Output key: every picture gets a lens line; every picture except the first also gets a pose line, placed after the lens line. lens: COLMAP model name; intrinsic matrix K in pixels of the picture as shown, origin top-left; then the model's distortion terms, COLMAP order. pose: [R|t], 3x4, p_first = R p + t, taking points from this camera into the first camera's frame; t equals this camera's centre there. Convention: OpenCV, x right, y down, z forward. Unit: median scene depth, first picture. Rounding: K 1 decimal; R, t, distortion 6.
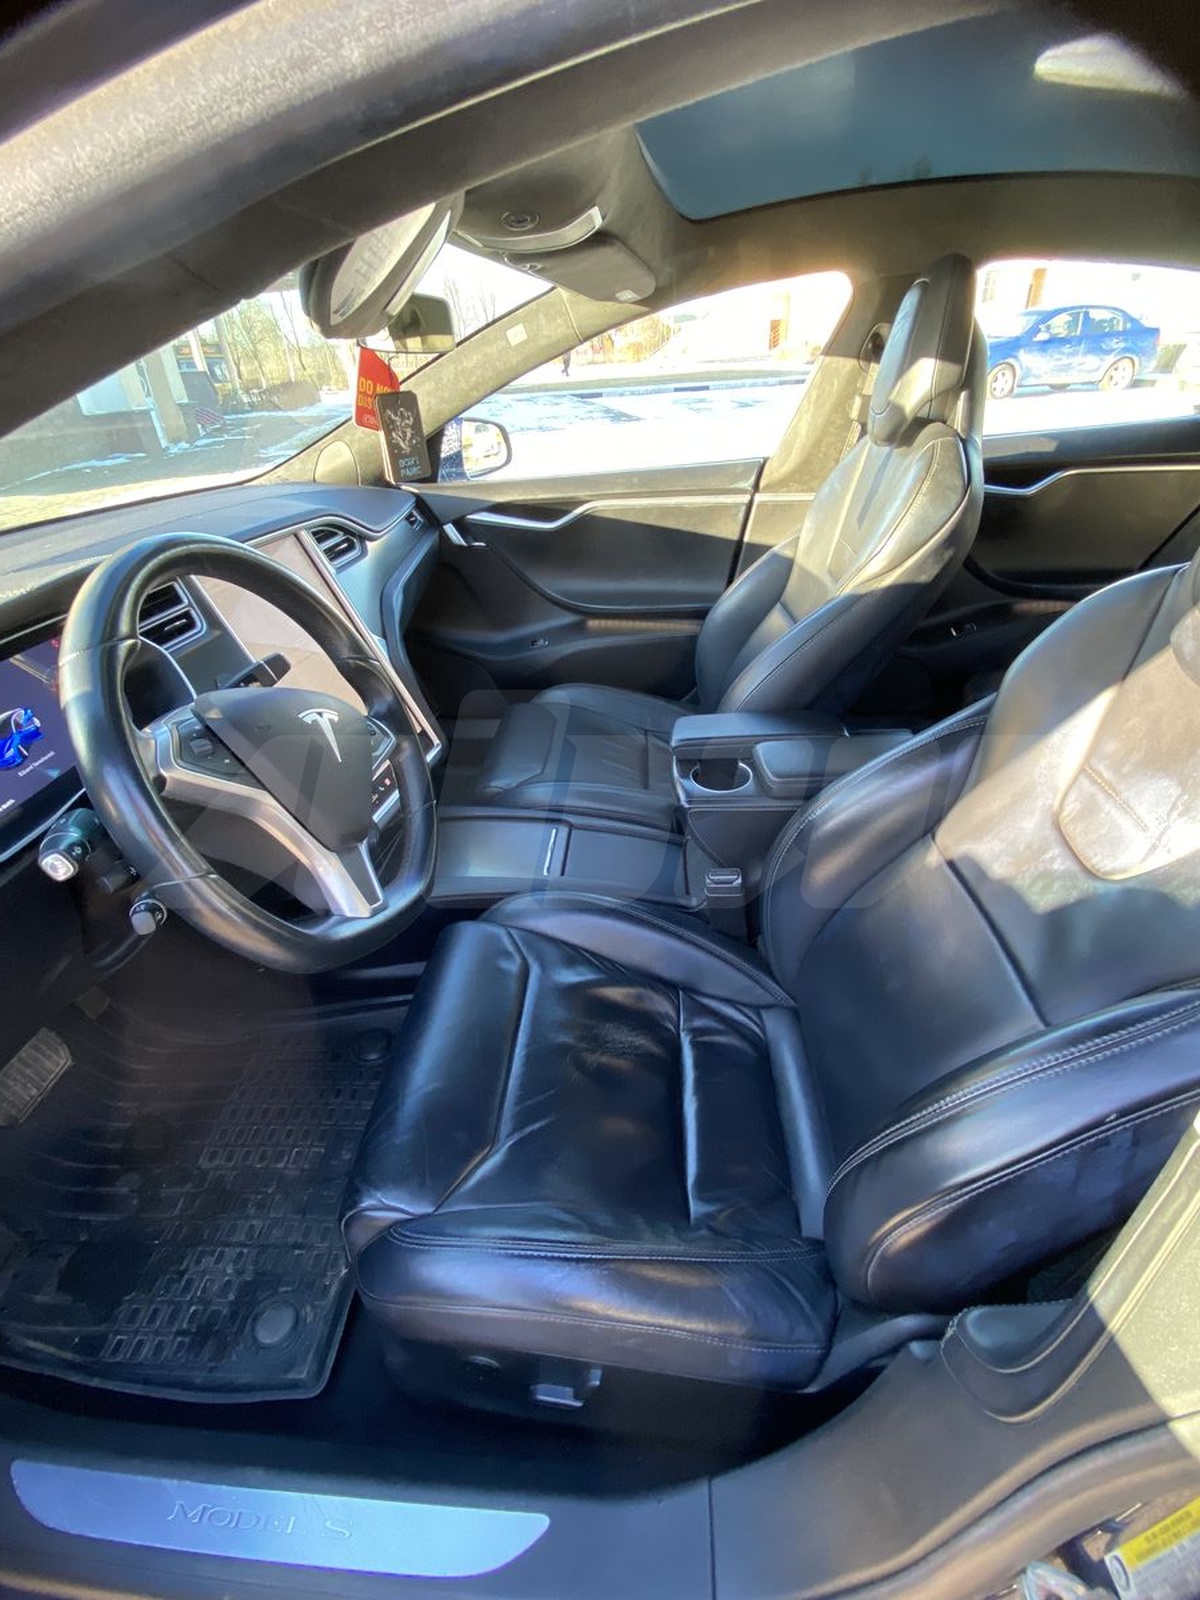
lens RADIAL K [[718.4, 0, 600.0], [0, 718.4, 800.0], [0, 0, 1]] dist [0.026317, -0.029824]
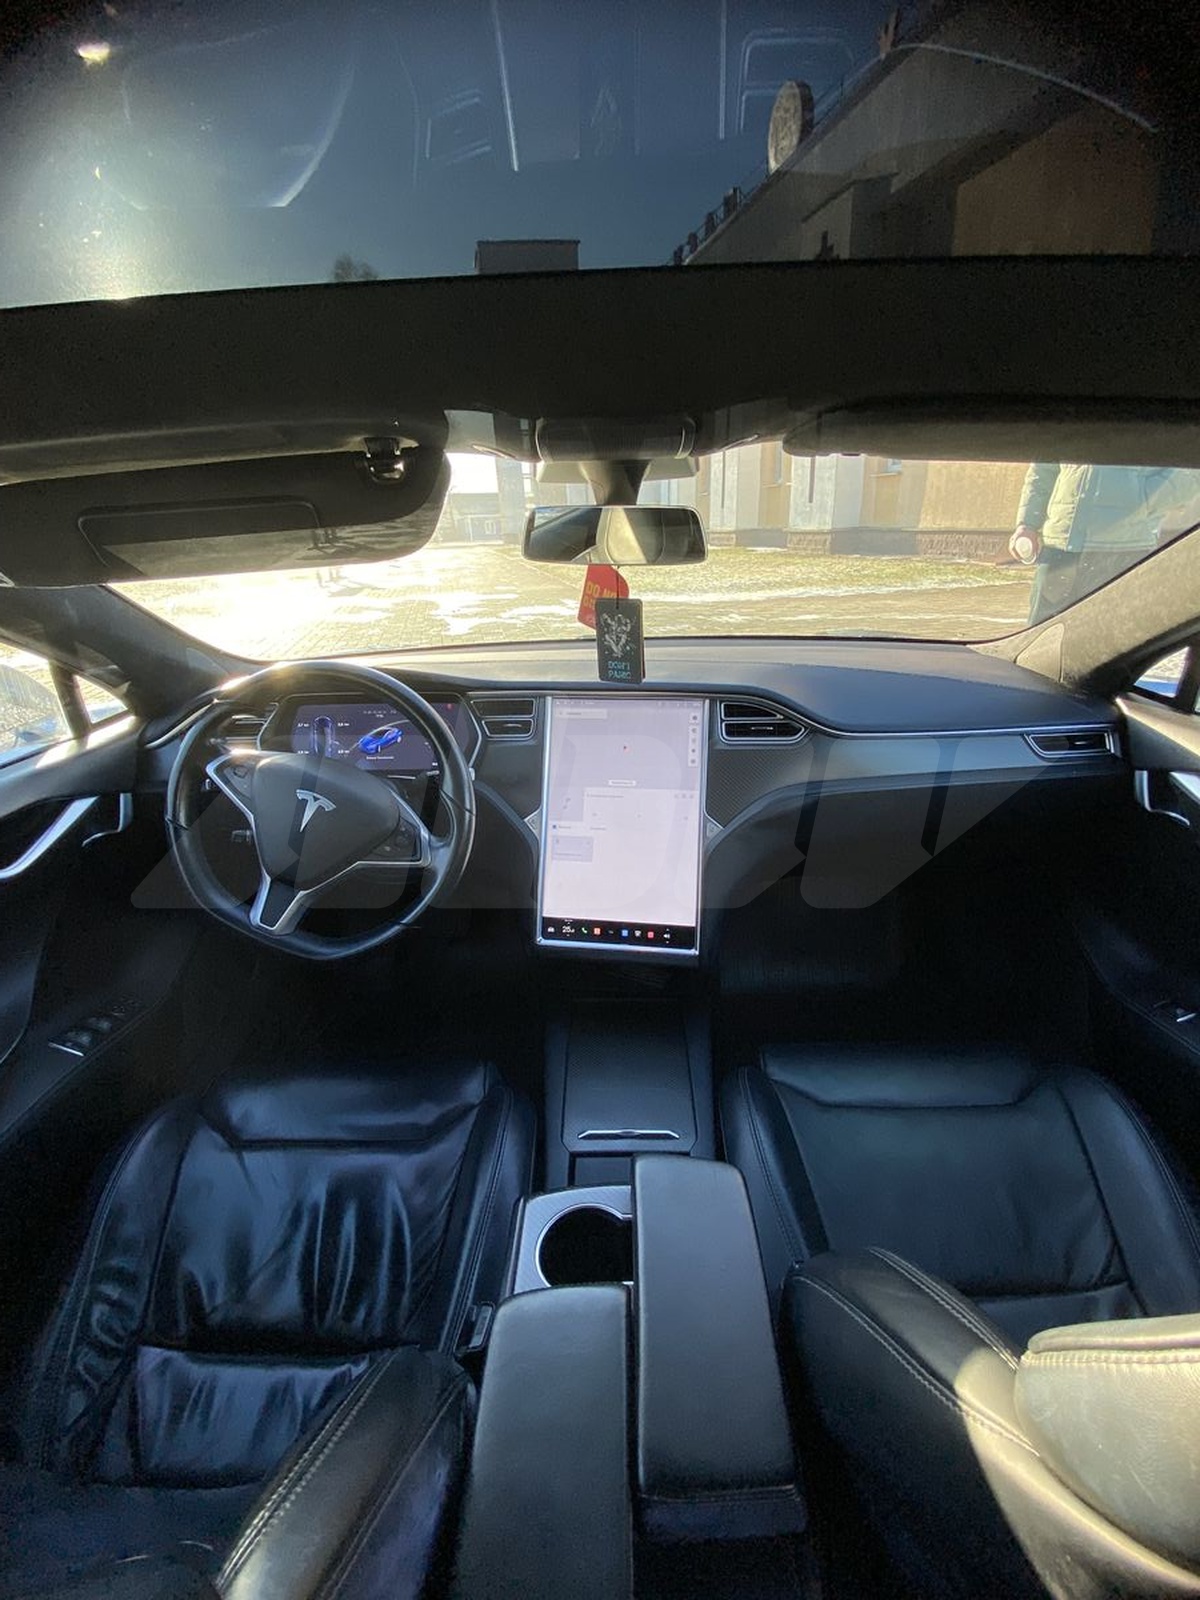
lens RADIAL K [[718.4, 0, 600.0], [0, 718.4, 800.0], [0, 0, 1]] dist [0.026317, -0.029824]
pose [[0.019630, 0.420117, -0.907258, 0.655553], [-0.491182, 0.794429, 0.357242, -0.651929], [0.870836, 0.438616, 0.221949, 0.849317]]
